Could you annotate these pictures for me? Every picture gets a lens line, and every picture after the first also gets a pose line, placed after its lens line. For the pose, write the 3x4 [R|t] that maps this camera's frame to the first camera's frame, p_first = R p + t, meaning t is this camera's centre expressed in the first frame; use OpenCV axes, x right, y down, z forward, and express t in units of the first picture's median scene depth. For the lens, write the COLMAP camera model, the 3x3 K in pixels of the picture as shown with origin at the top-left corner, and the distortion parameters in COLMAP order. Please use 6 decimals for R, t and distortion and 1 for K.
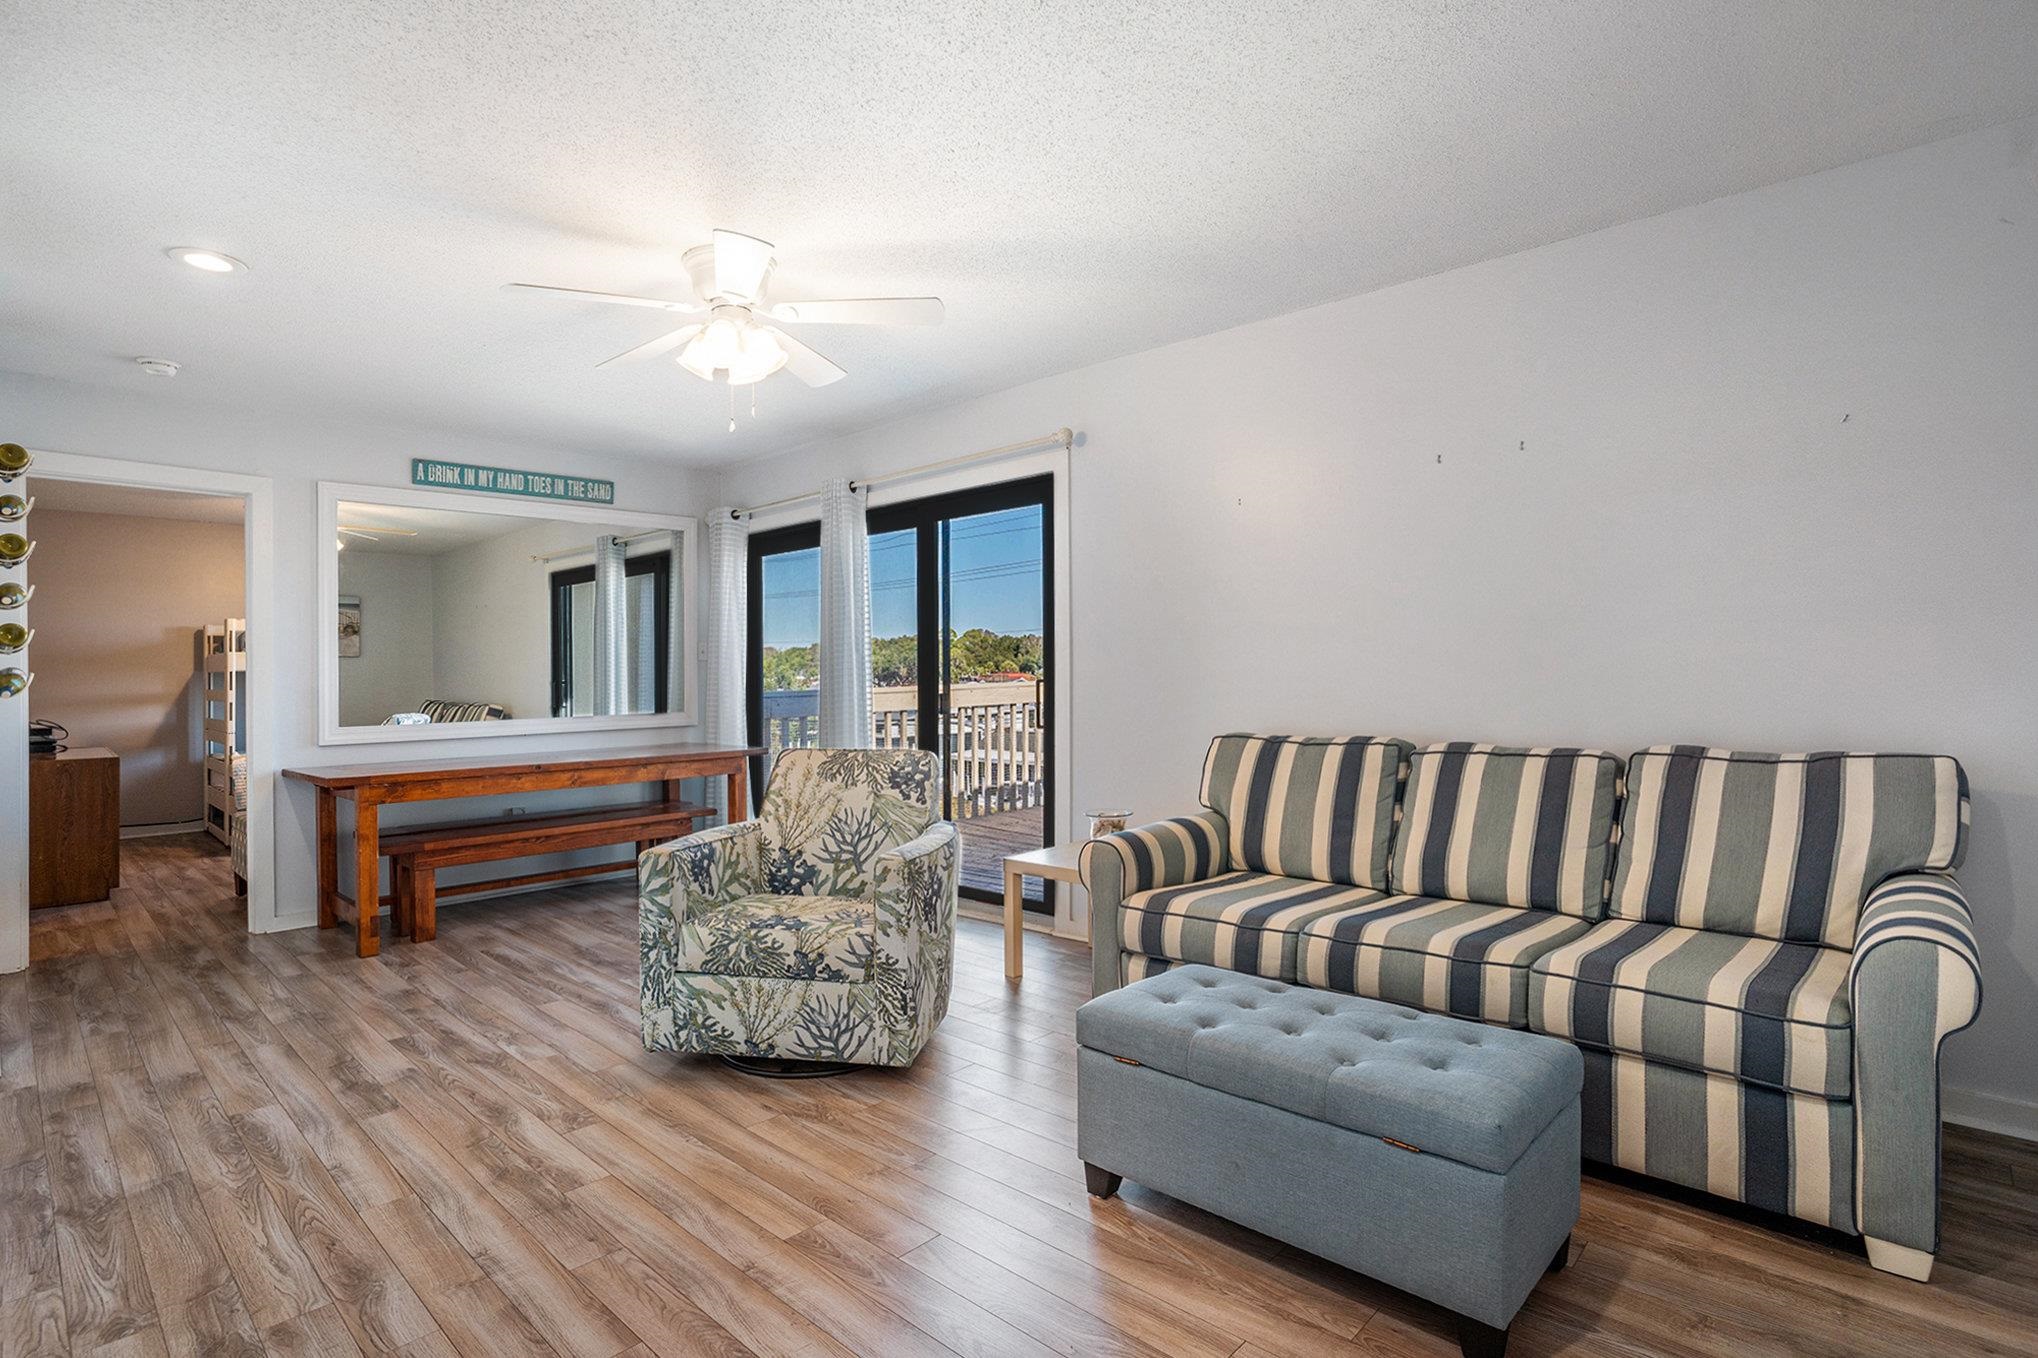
lens RADIAL K [[978.6, 0, 999.3], [0, 978.6, 684.8], [0, 0, 1]] dist [-0.023521, 0.008636]
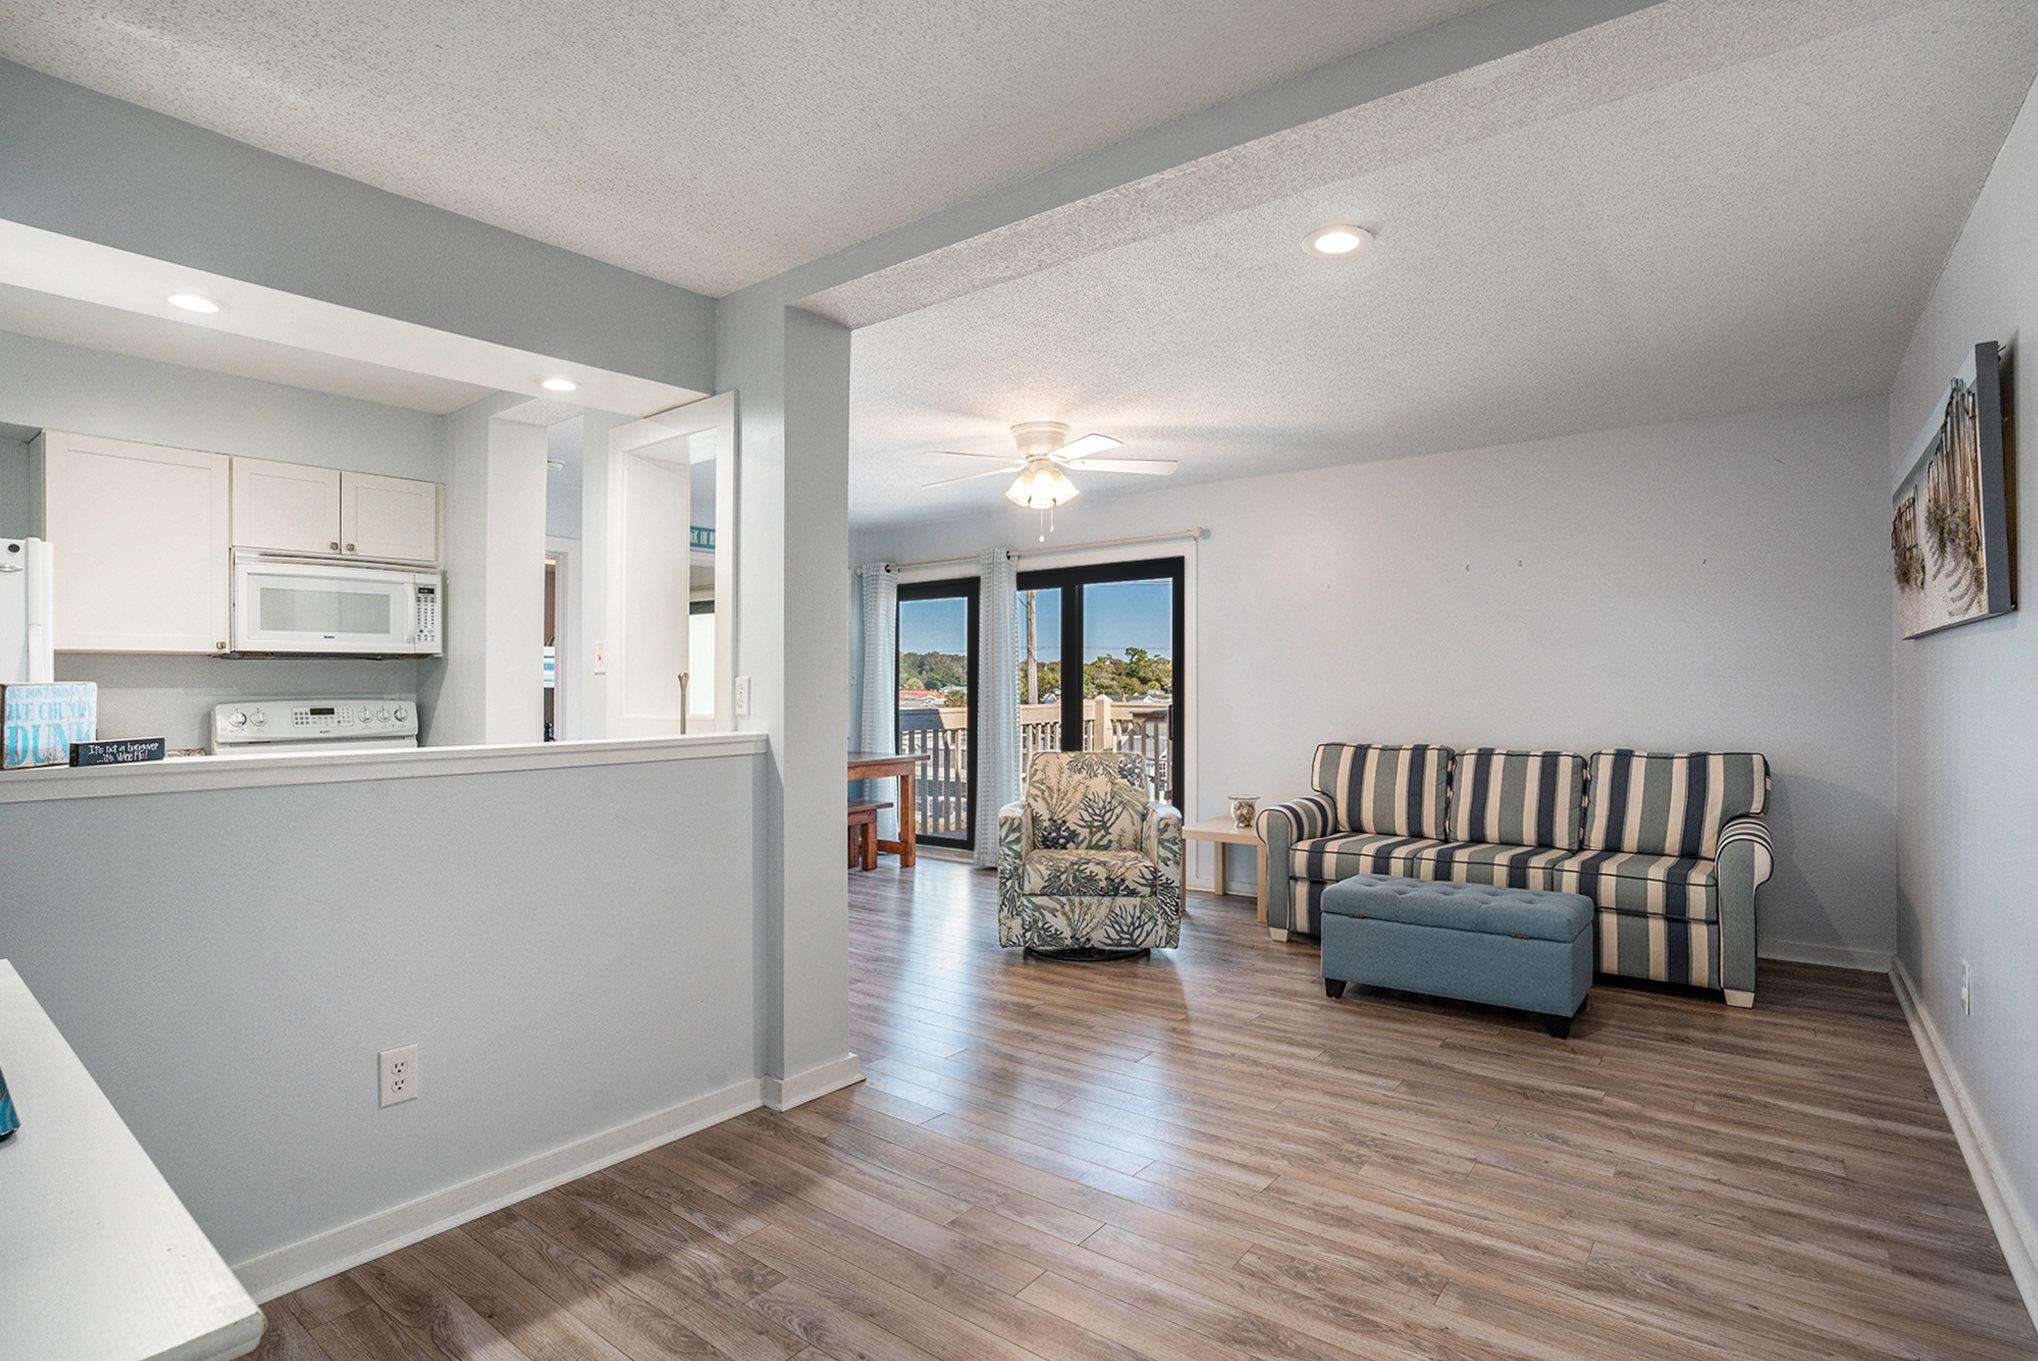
lens RADIAL K [[978.6, 0, 1024.1], [0, 978.6, 668.3], [0, 0, 1]] dist [-0.023521, 0.008636]
pose [[0.993193, 0.012423, 0.115814, -0.527233], [-0.008503, 0.999376, -0.034274, -0.011155], [-0.116168, 0.033056, 0.992679, -0.568116]]
